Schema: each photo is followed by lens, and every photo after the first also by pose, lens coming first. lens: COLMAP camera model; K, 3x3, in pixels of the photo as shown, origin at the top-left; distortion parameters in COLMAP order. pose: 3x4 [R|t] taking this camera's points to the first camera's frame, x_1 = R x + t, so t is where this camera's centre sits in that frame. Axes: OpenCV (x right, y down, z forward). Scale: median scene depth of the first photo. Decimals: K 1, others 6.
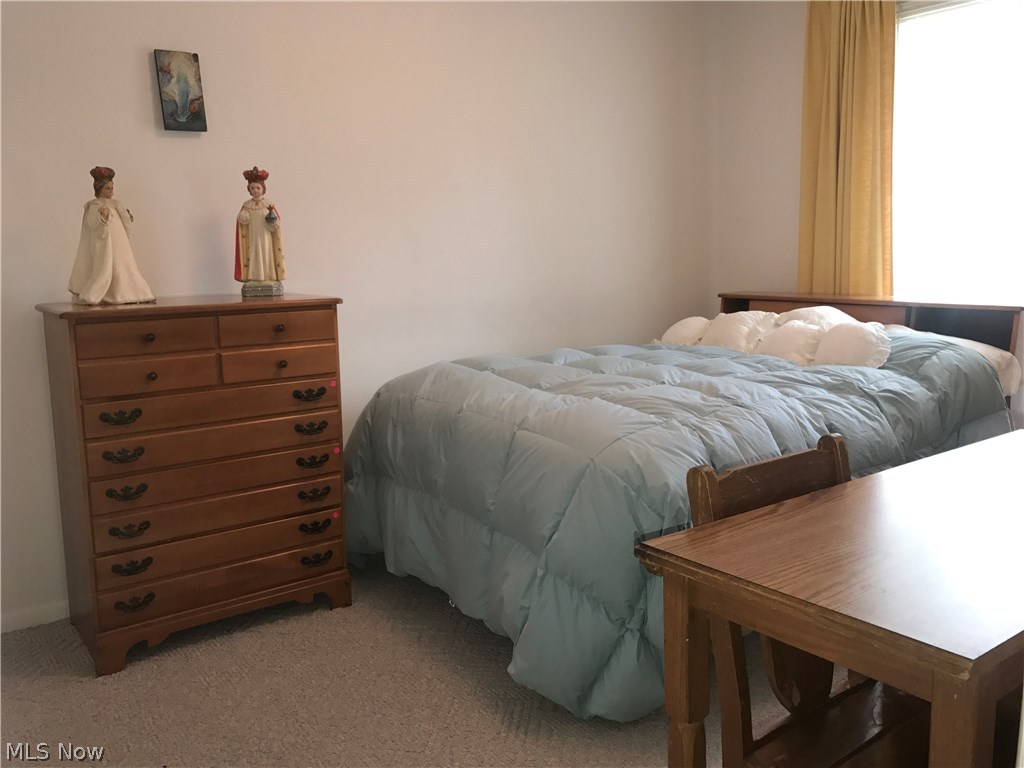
lens RADIAL K [[840.7, 0, 510.9], [0, 840.7, 383.3], [0, 0, 1]] dist [0.027945, -0.030002]
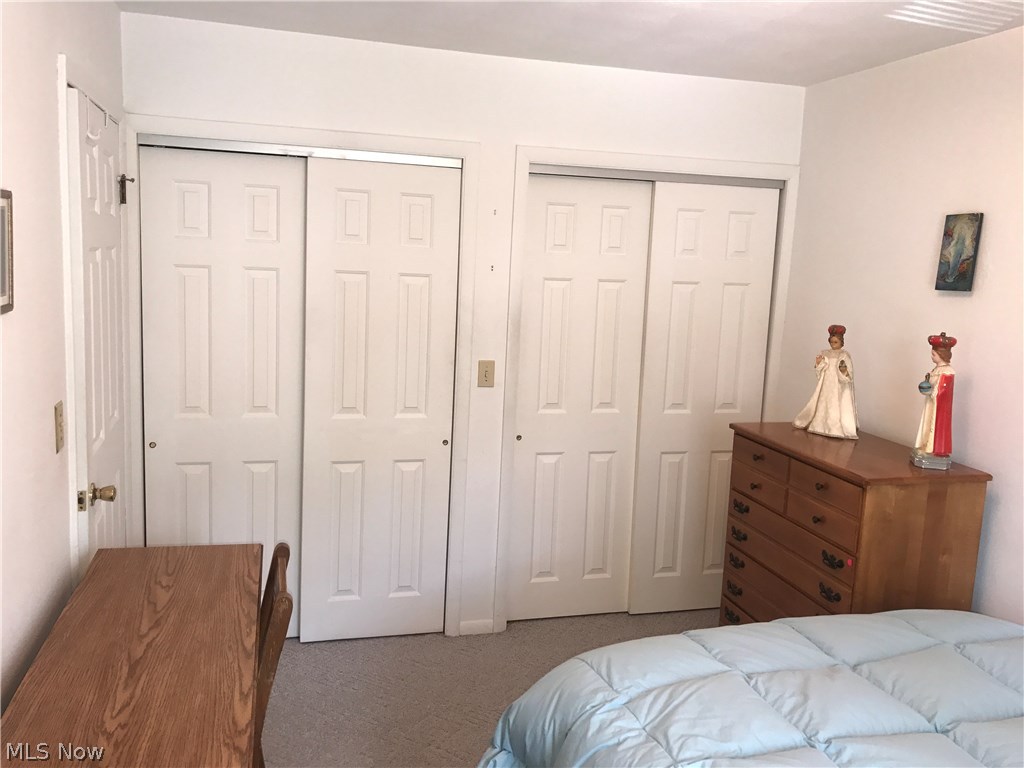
lens RADIAL K [[840.7, 0, 513.1], [0, 840.7, 379.7], [0, 0, 1]] dist [0.027945, -0.030002]
pose [[-0.334013, 0.152826, -0.930097, 0.753442], [-0.187755, 0.956205, 0.224542, -0.331739], [0.923679, 0.249630, -0.290691, 0.853440]]
